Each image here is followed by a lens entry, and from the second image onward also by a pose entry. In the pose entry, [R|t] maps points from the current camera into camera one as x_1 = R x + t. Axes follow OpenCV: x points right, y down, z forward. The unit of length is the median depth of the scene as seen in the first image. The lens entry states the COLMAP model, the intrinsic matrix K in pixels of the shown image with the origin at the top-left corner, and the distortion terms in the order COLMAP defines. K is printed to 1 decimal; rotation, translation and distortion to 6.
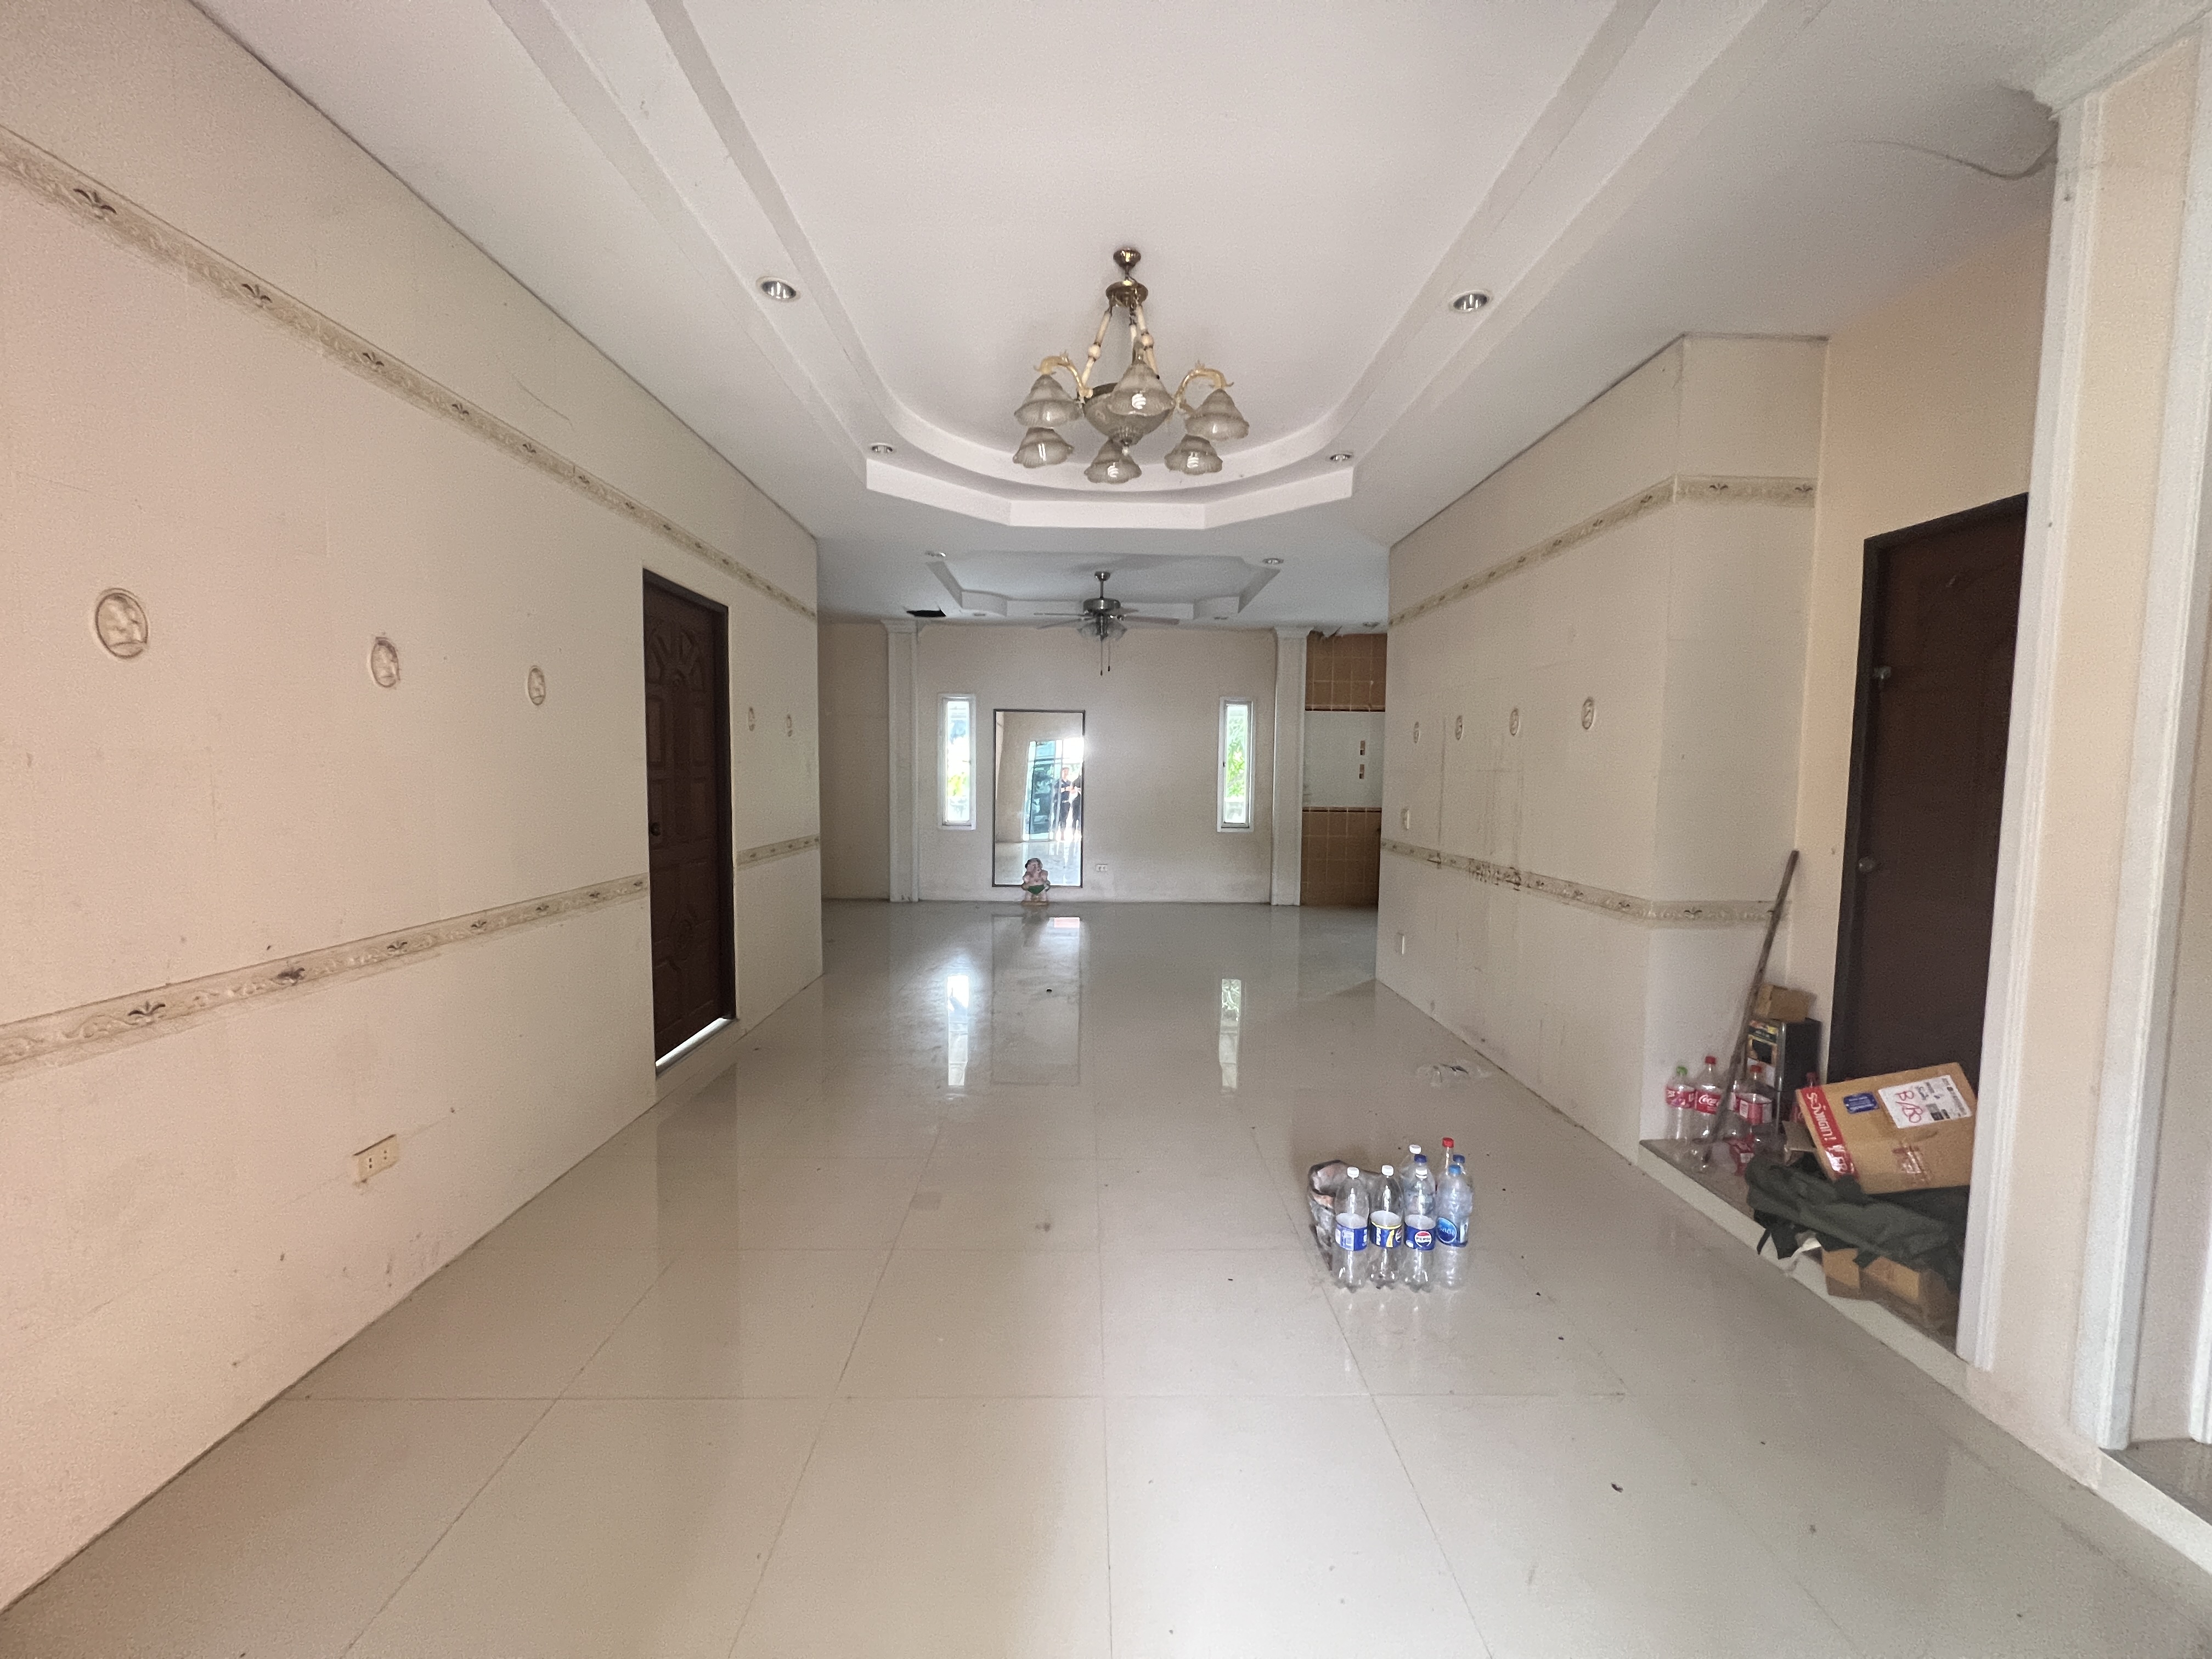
lens RADIAL K [[881.6, 0, 1108.8], [0, 881.6, 837.3], [0, 0, 1]] dist [-0.000231, 0.000107]
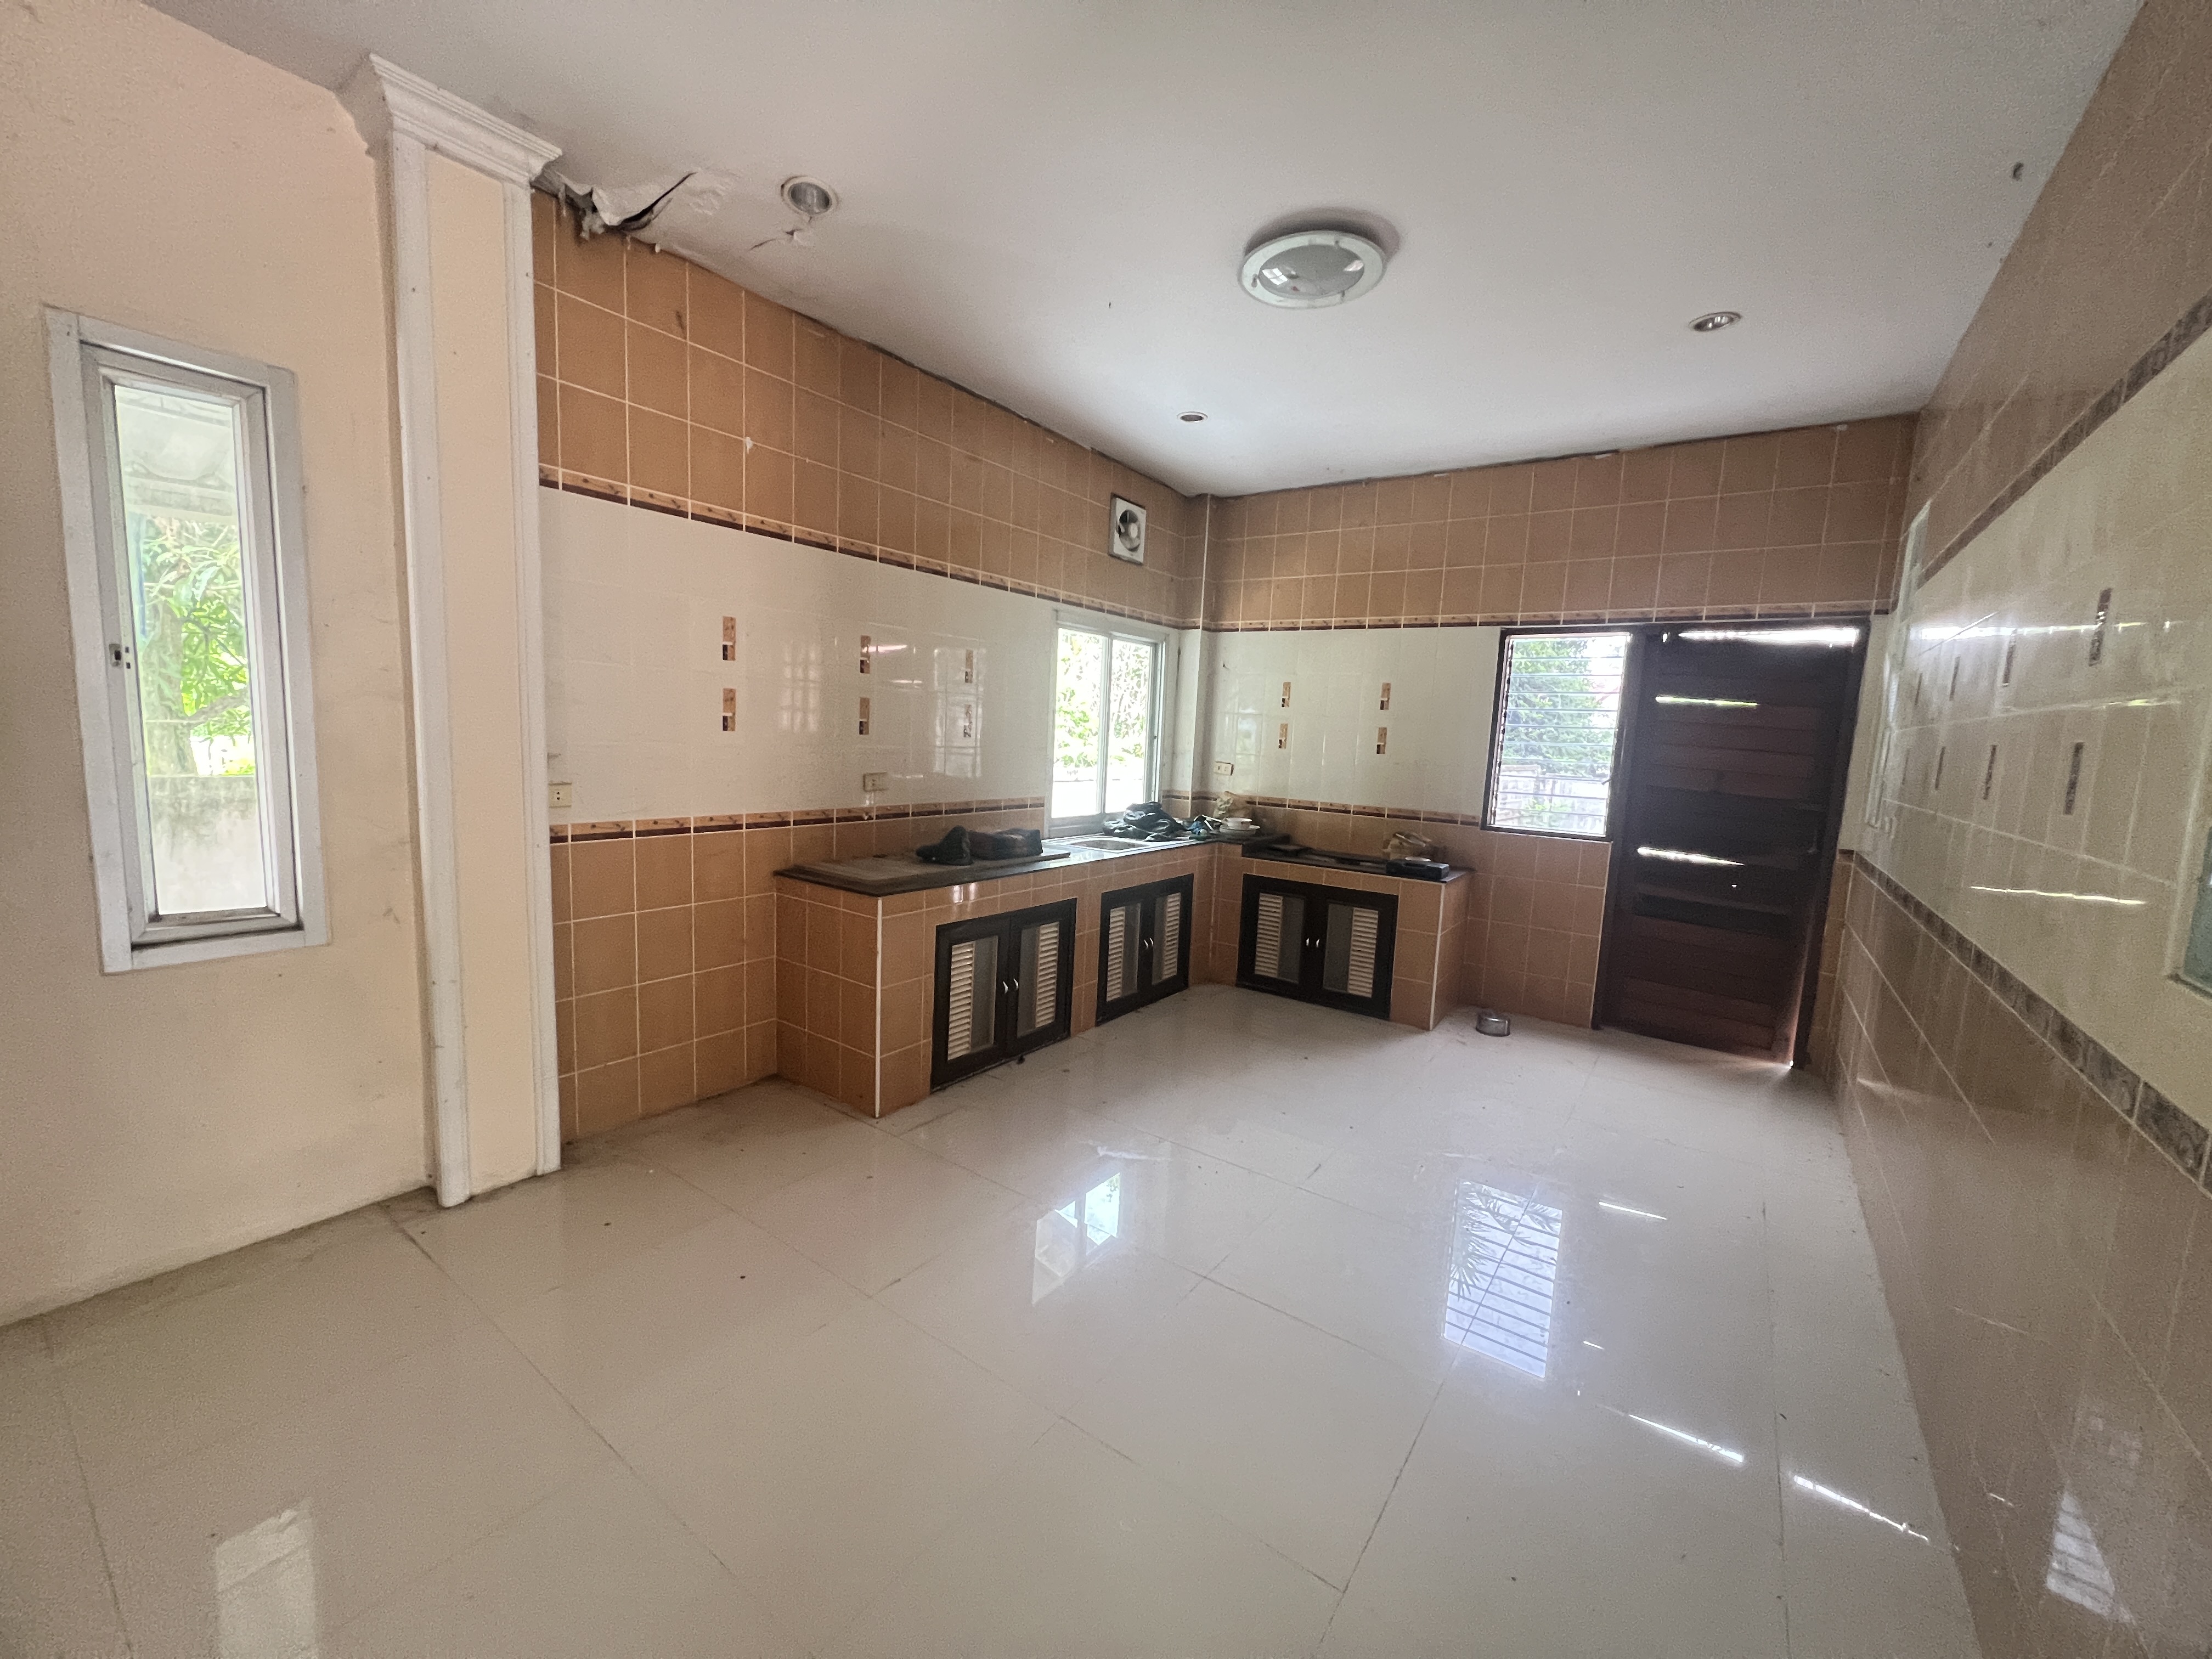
lens RADIAL K [[881.6, 0, 1108.8], [0, 881.6, 837.3], [0, 0, 1]] dist [-0.000231, 0.000107]
pose [[0.602225, -0.075950, 0.794706, 0.102153], [0.019279, 0.996558, 0.080631, -0.050389], [-0.798094, -0.033236, 0.601616, 0.679566]]
